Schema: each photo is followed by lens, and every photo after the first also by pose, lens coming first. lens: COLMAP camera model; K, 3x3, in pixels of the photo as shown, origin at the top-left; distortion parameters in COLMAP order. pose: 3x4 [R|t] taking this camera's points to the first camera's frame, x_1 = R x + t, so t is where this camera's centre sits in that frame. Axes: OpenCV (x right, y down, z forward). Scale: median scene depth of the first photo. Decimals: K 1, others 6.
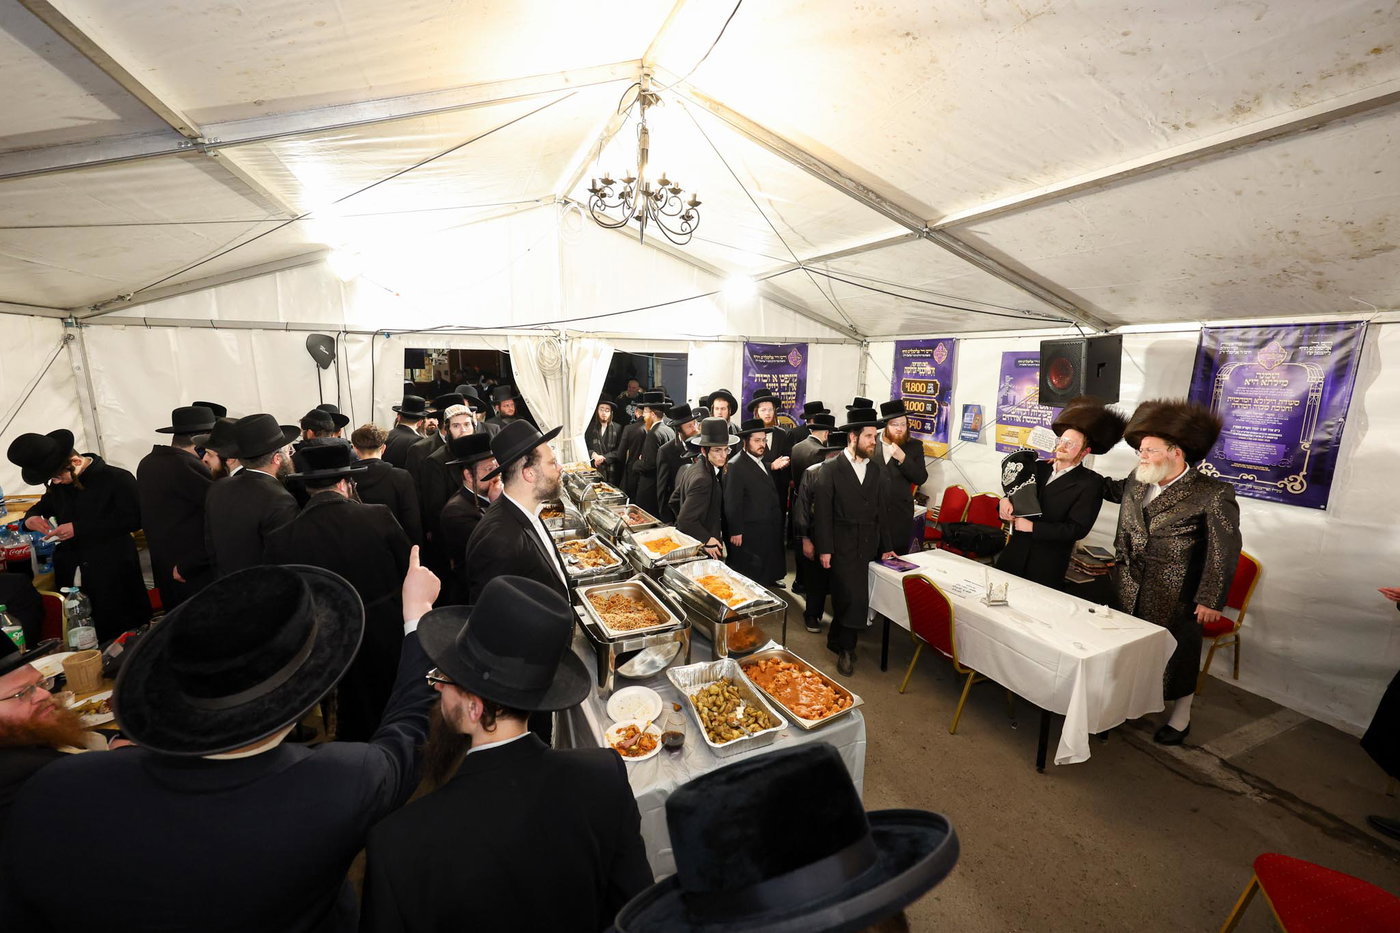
lens RADIAL K [[551.4, 0, 700.0], [0, 551.4, 466.5], [0, 0, 1]] dist [0.000149, -0.000128]
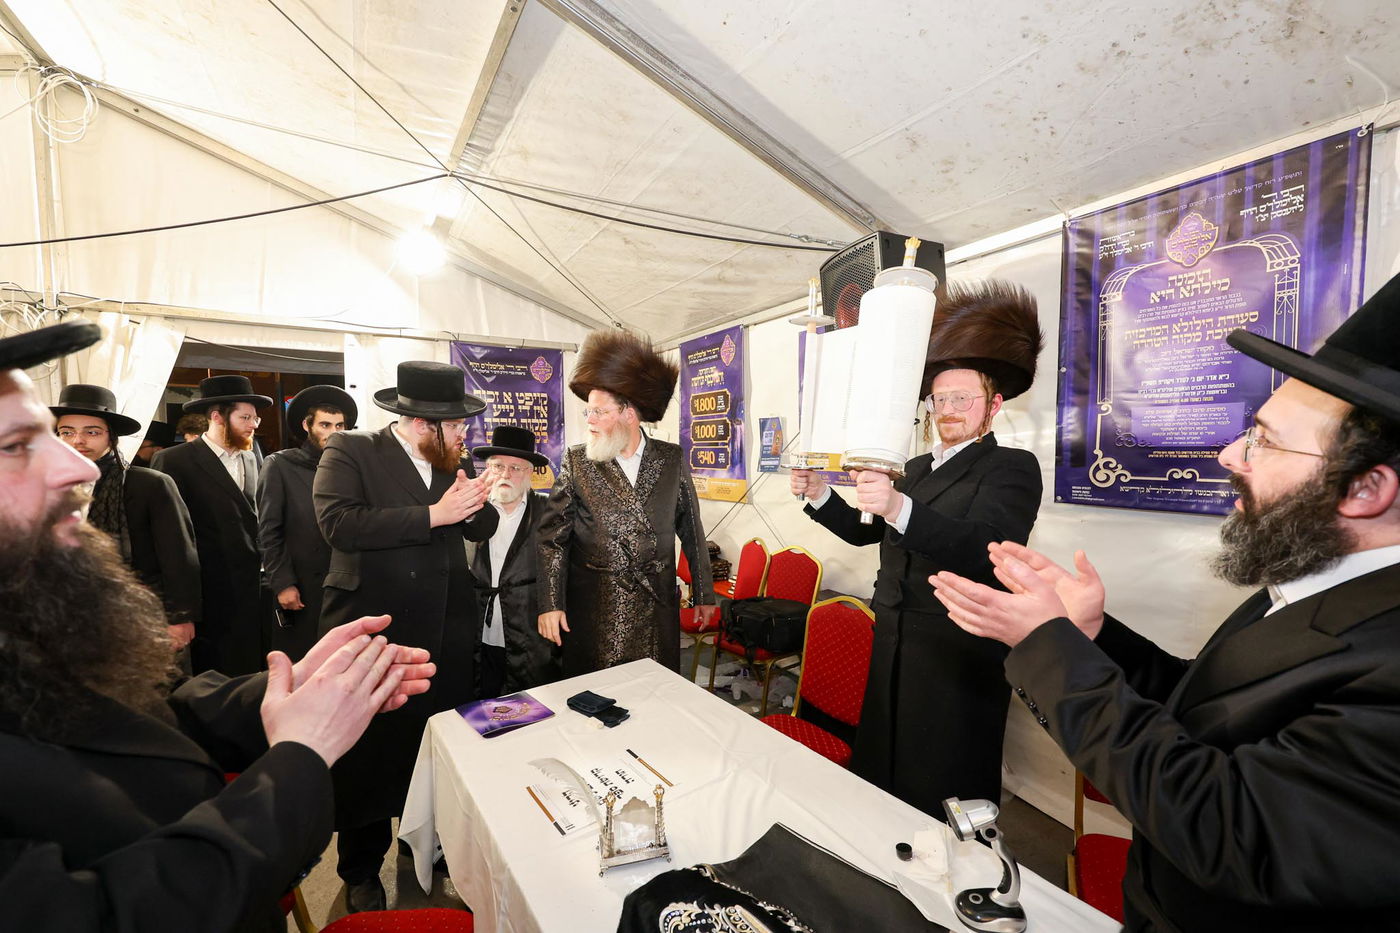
lens RADIAL K [[555.6, 0, 708.6], [0, 555.6, 482.6], [0, 0, 1]] dist [-0.000152, -0.000218]
pose [[0.982584, -0.029875, 0.183404, 0.335343], [0.051826, 0.991886, -0.116086, 0.046004], [-0.178448, 0.123569, 0.976159, 0.414473]]
